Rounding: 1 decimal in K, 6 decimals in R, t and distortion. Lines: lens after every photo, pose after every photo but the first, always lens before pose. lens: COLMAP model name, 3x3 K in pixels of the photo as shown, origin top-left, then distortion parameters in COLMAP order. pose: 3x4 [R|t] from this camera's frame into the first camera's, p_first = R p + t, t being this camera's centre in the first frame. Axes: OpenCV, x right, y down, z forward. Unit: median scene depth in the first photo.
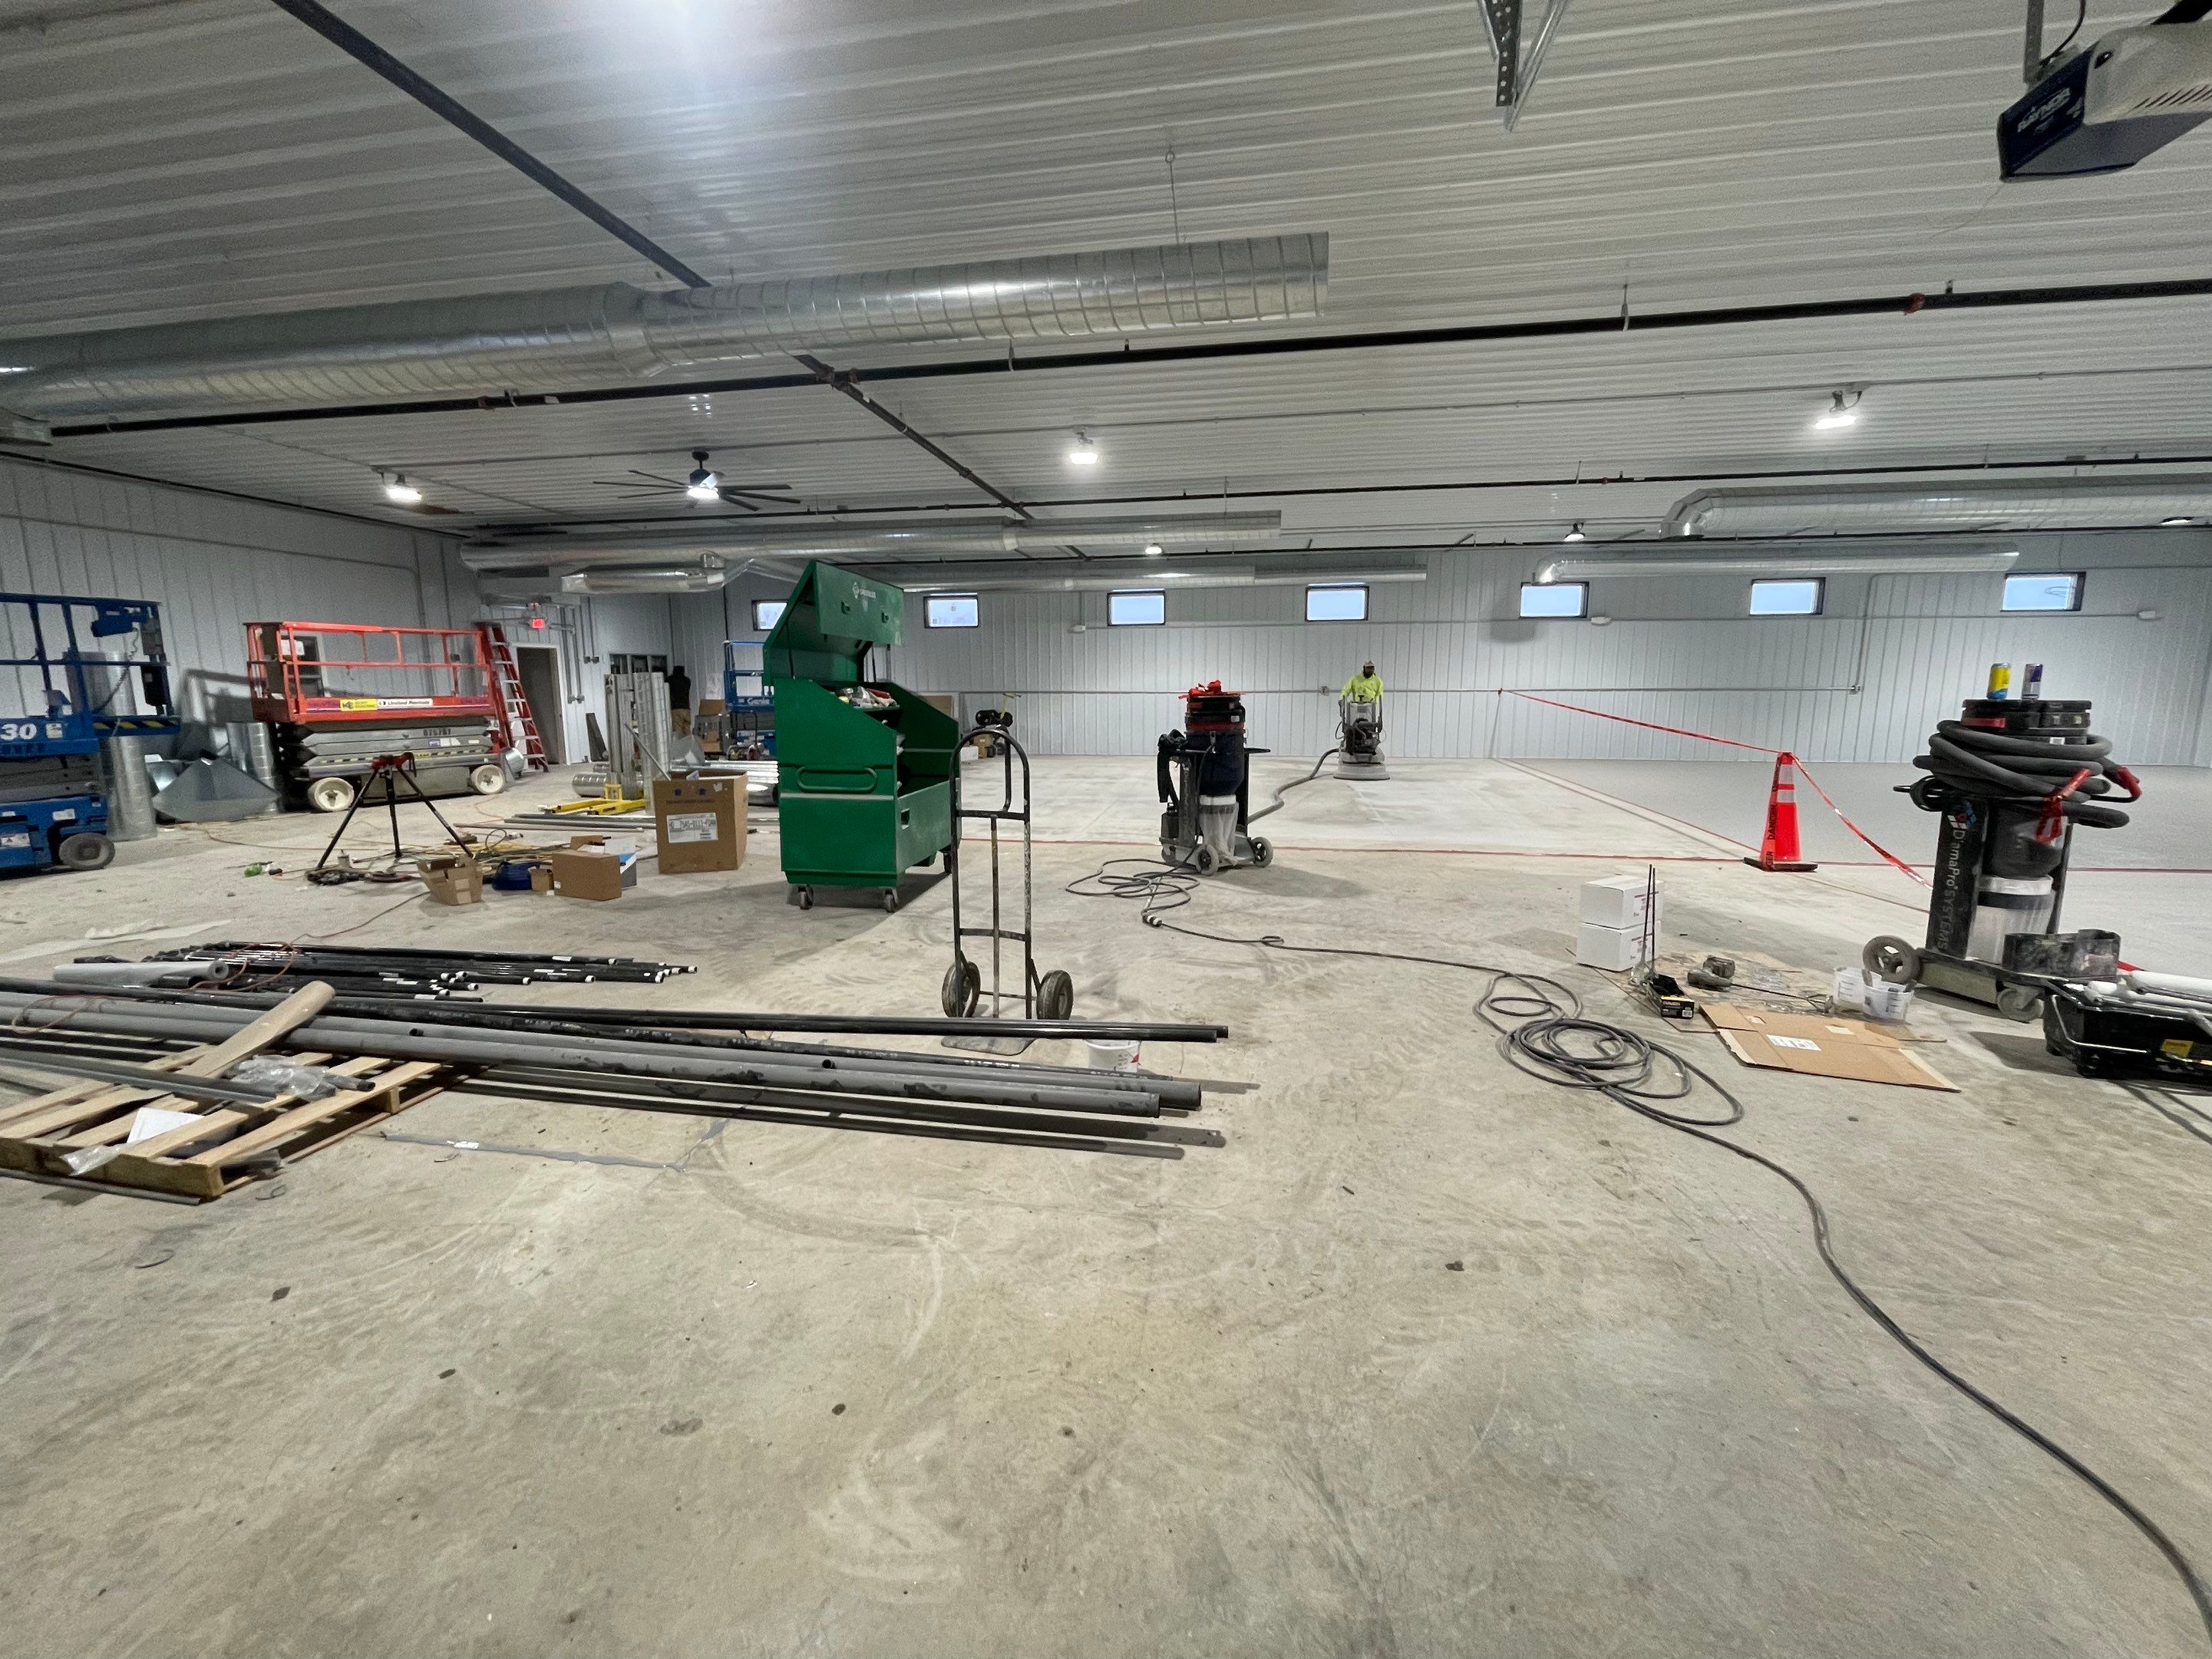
lens RADIAL K [[921.1, 0, 1106.0], [0, 921.1, 829.5], [0, 0, 1]] dist [0.000456, 0.000338]
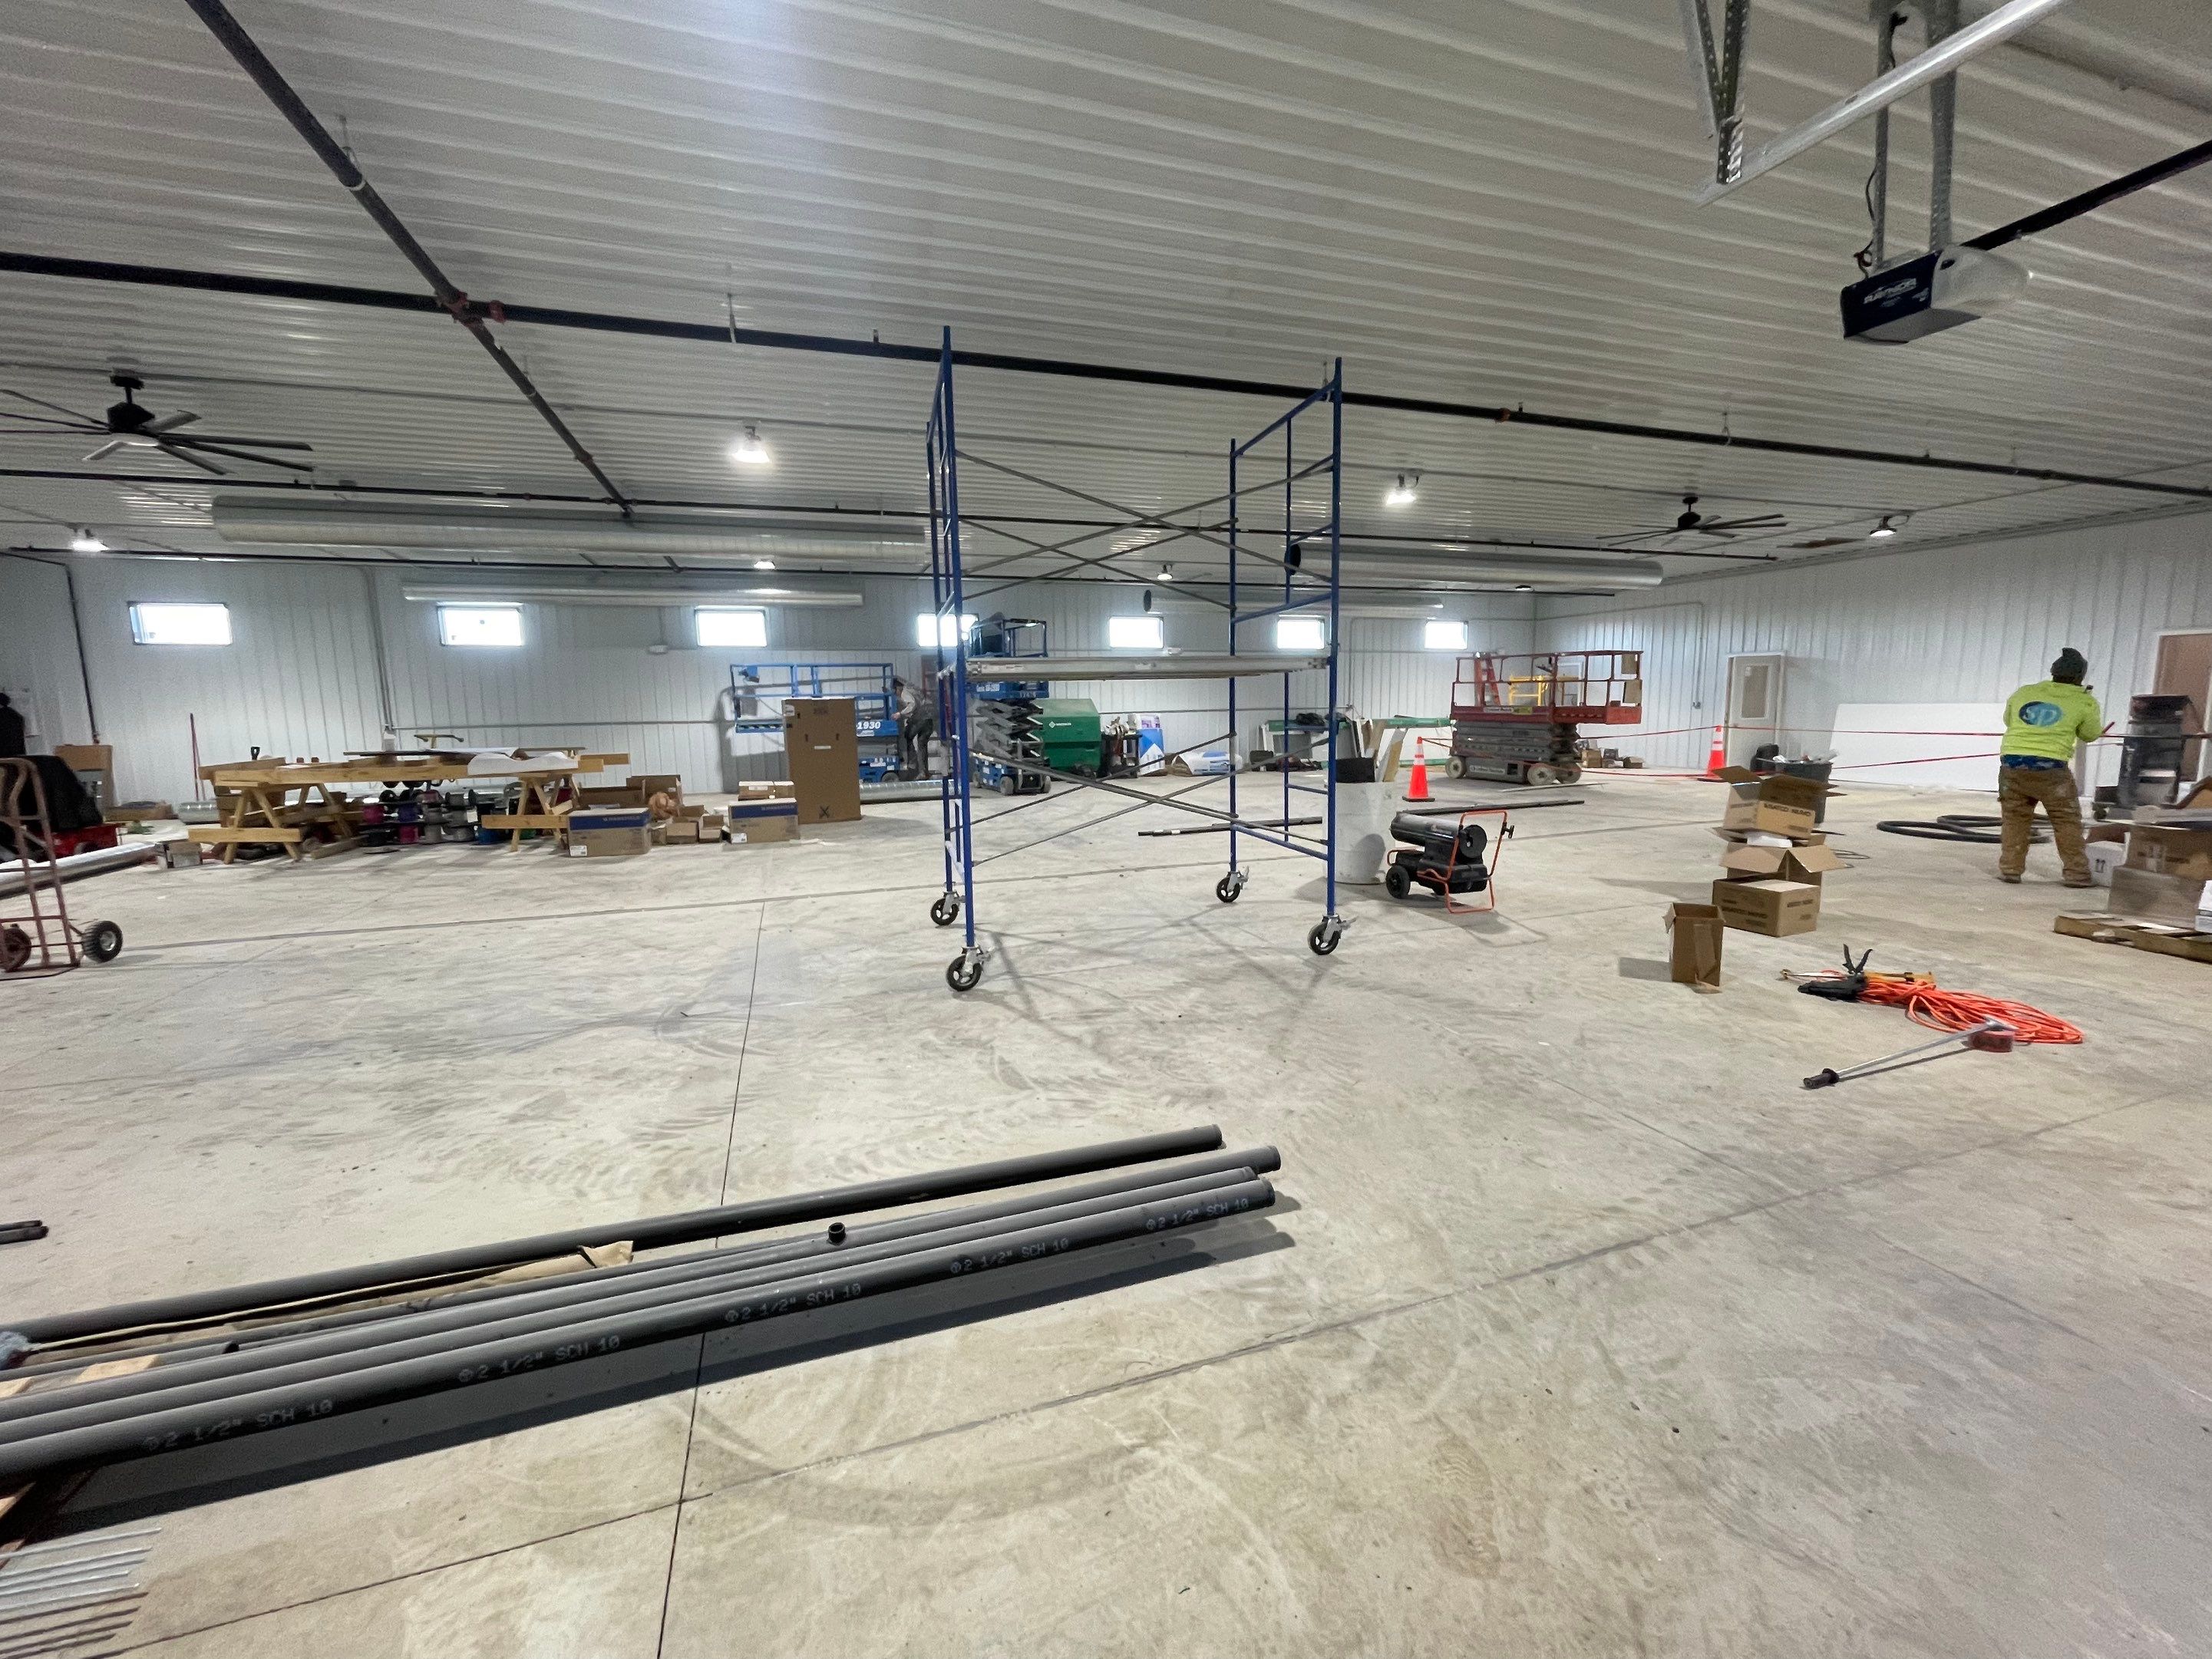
lens RADIAL K [[902.5, 0, 1119.3], [0, 902.5, 829.8], [0, 0, 1]] dist [0.000274, -0.000103]
pose [[0.872632, -0.080480, 0.481701, -0.182945], [0.089293, 0.995995, 0.004645, -0.027077], [-0.480146, 0.038959, 0.876323, 0.112523]]
